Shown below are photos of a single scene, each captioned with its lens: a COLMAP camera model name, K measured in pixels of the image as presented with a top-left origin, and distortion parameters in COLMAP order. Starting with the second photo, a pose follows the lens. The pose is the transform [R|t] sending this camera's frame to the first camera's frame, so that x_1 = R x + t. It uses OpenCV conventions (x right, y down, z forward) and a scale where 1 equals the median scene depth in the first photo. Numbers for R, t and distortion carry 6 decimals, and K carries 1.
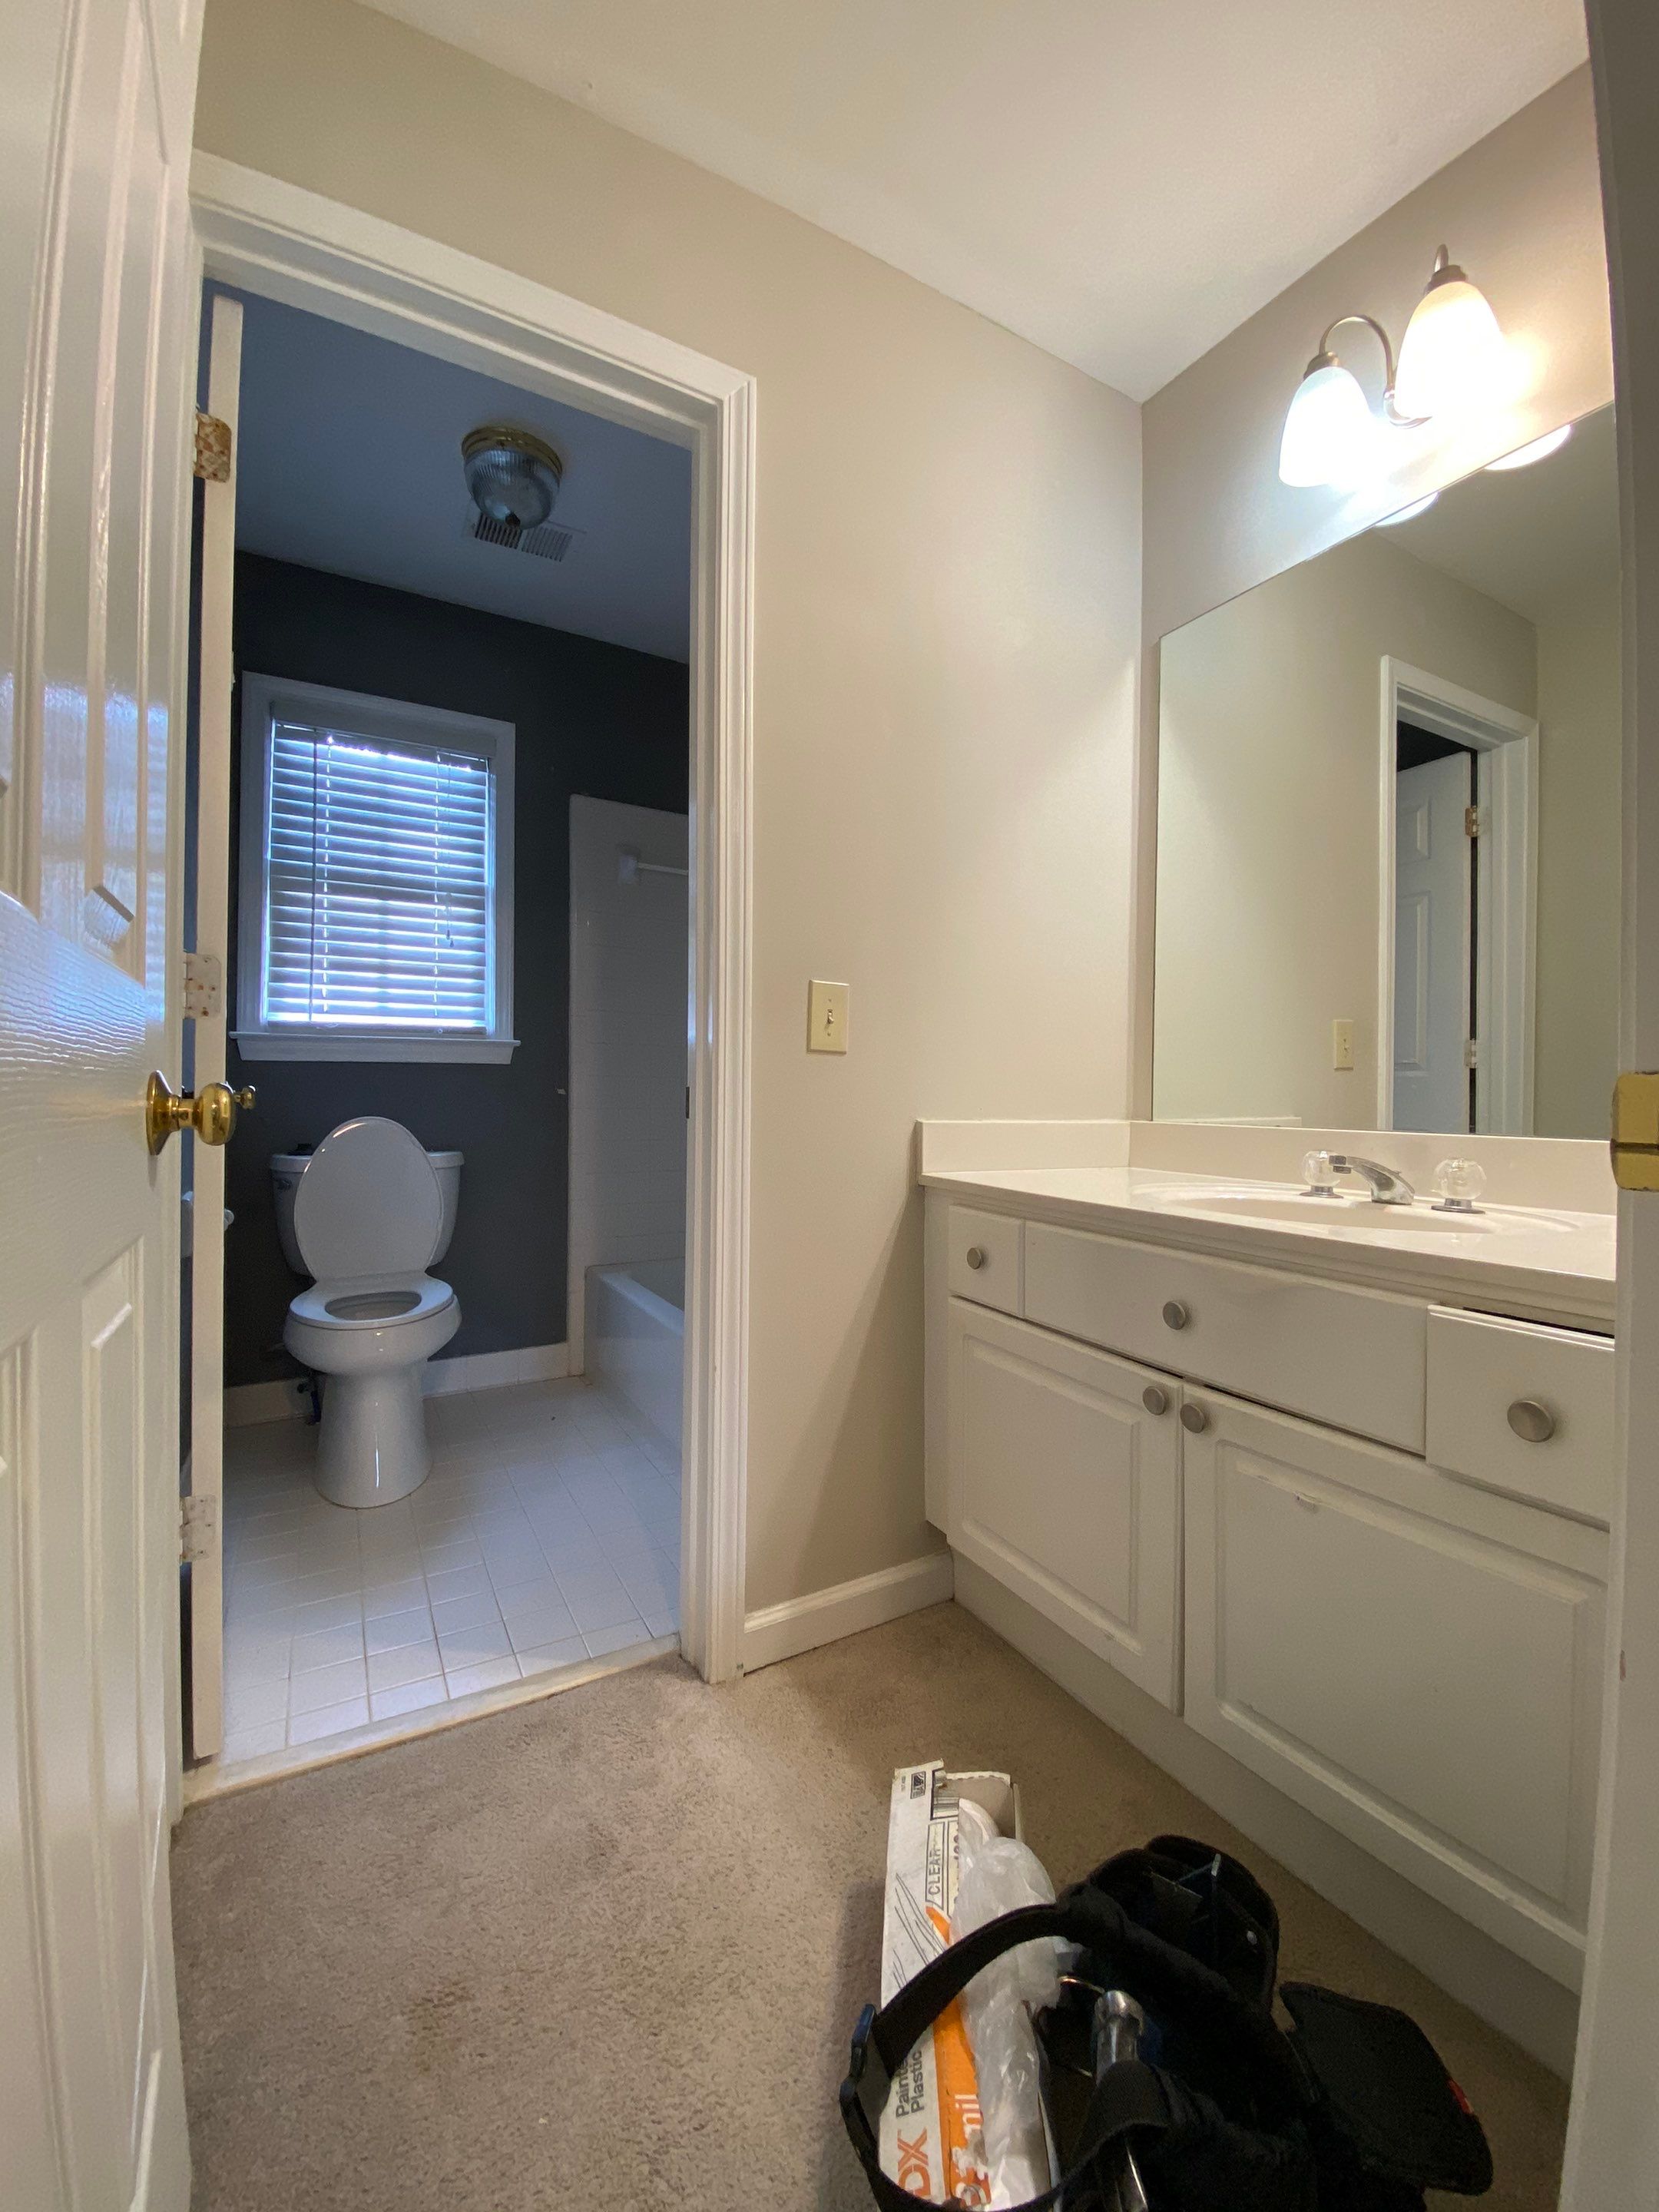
lens RADIAL K [[897.3, 0, 852.8], [0, 897.3, 1095.0], [0, 0, 1]] dist [0.000265, -0.011236]
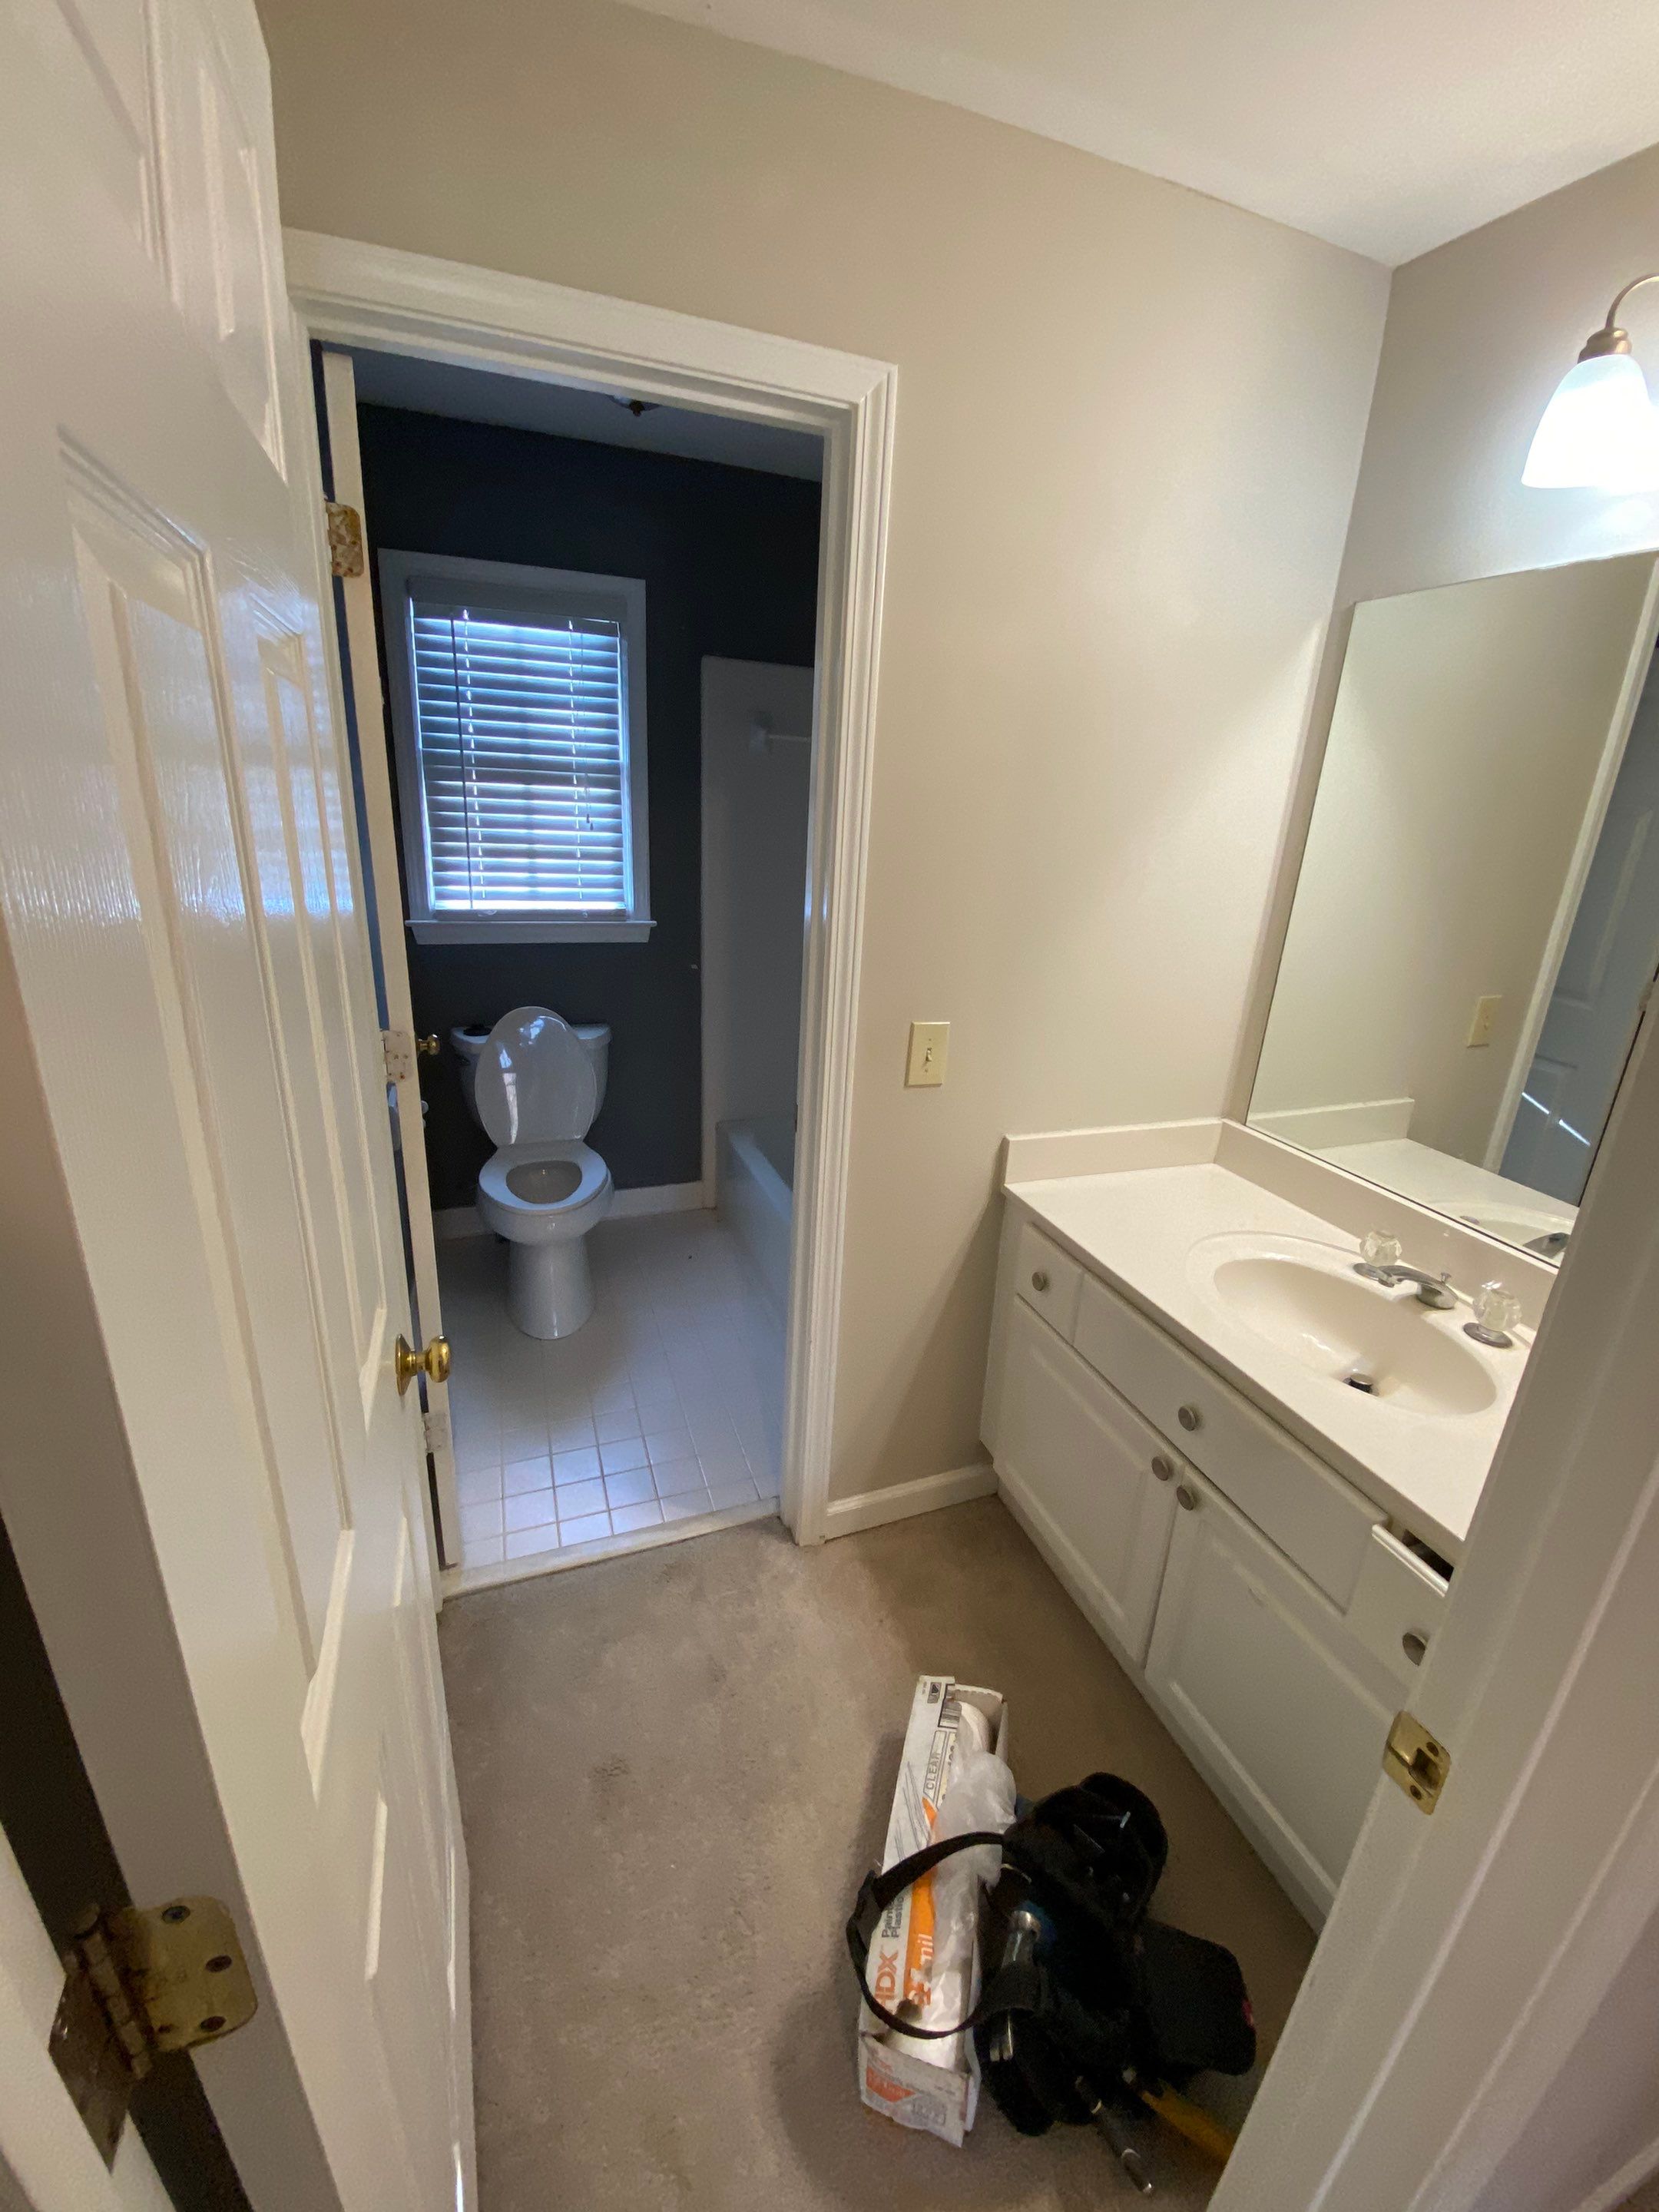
lens RADIAL K [[897.3, 0, 846.9], [0, 897.3, 1102.8], [0, 0, 1]] dist [0.000265, -0.011236]
pose [[0.985957, 0.093963, -0.138060, 0.019967], [-0.046765, 0.948966, 0.311891, -0.235545], [0.160321, -0.301055, 0.940034, -0.026516]]
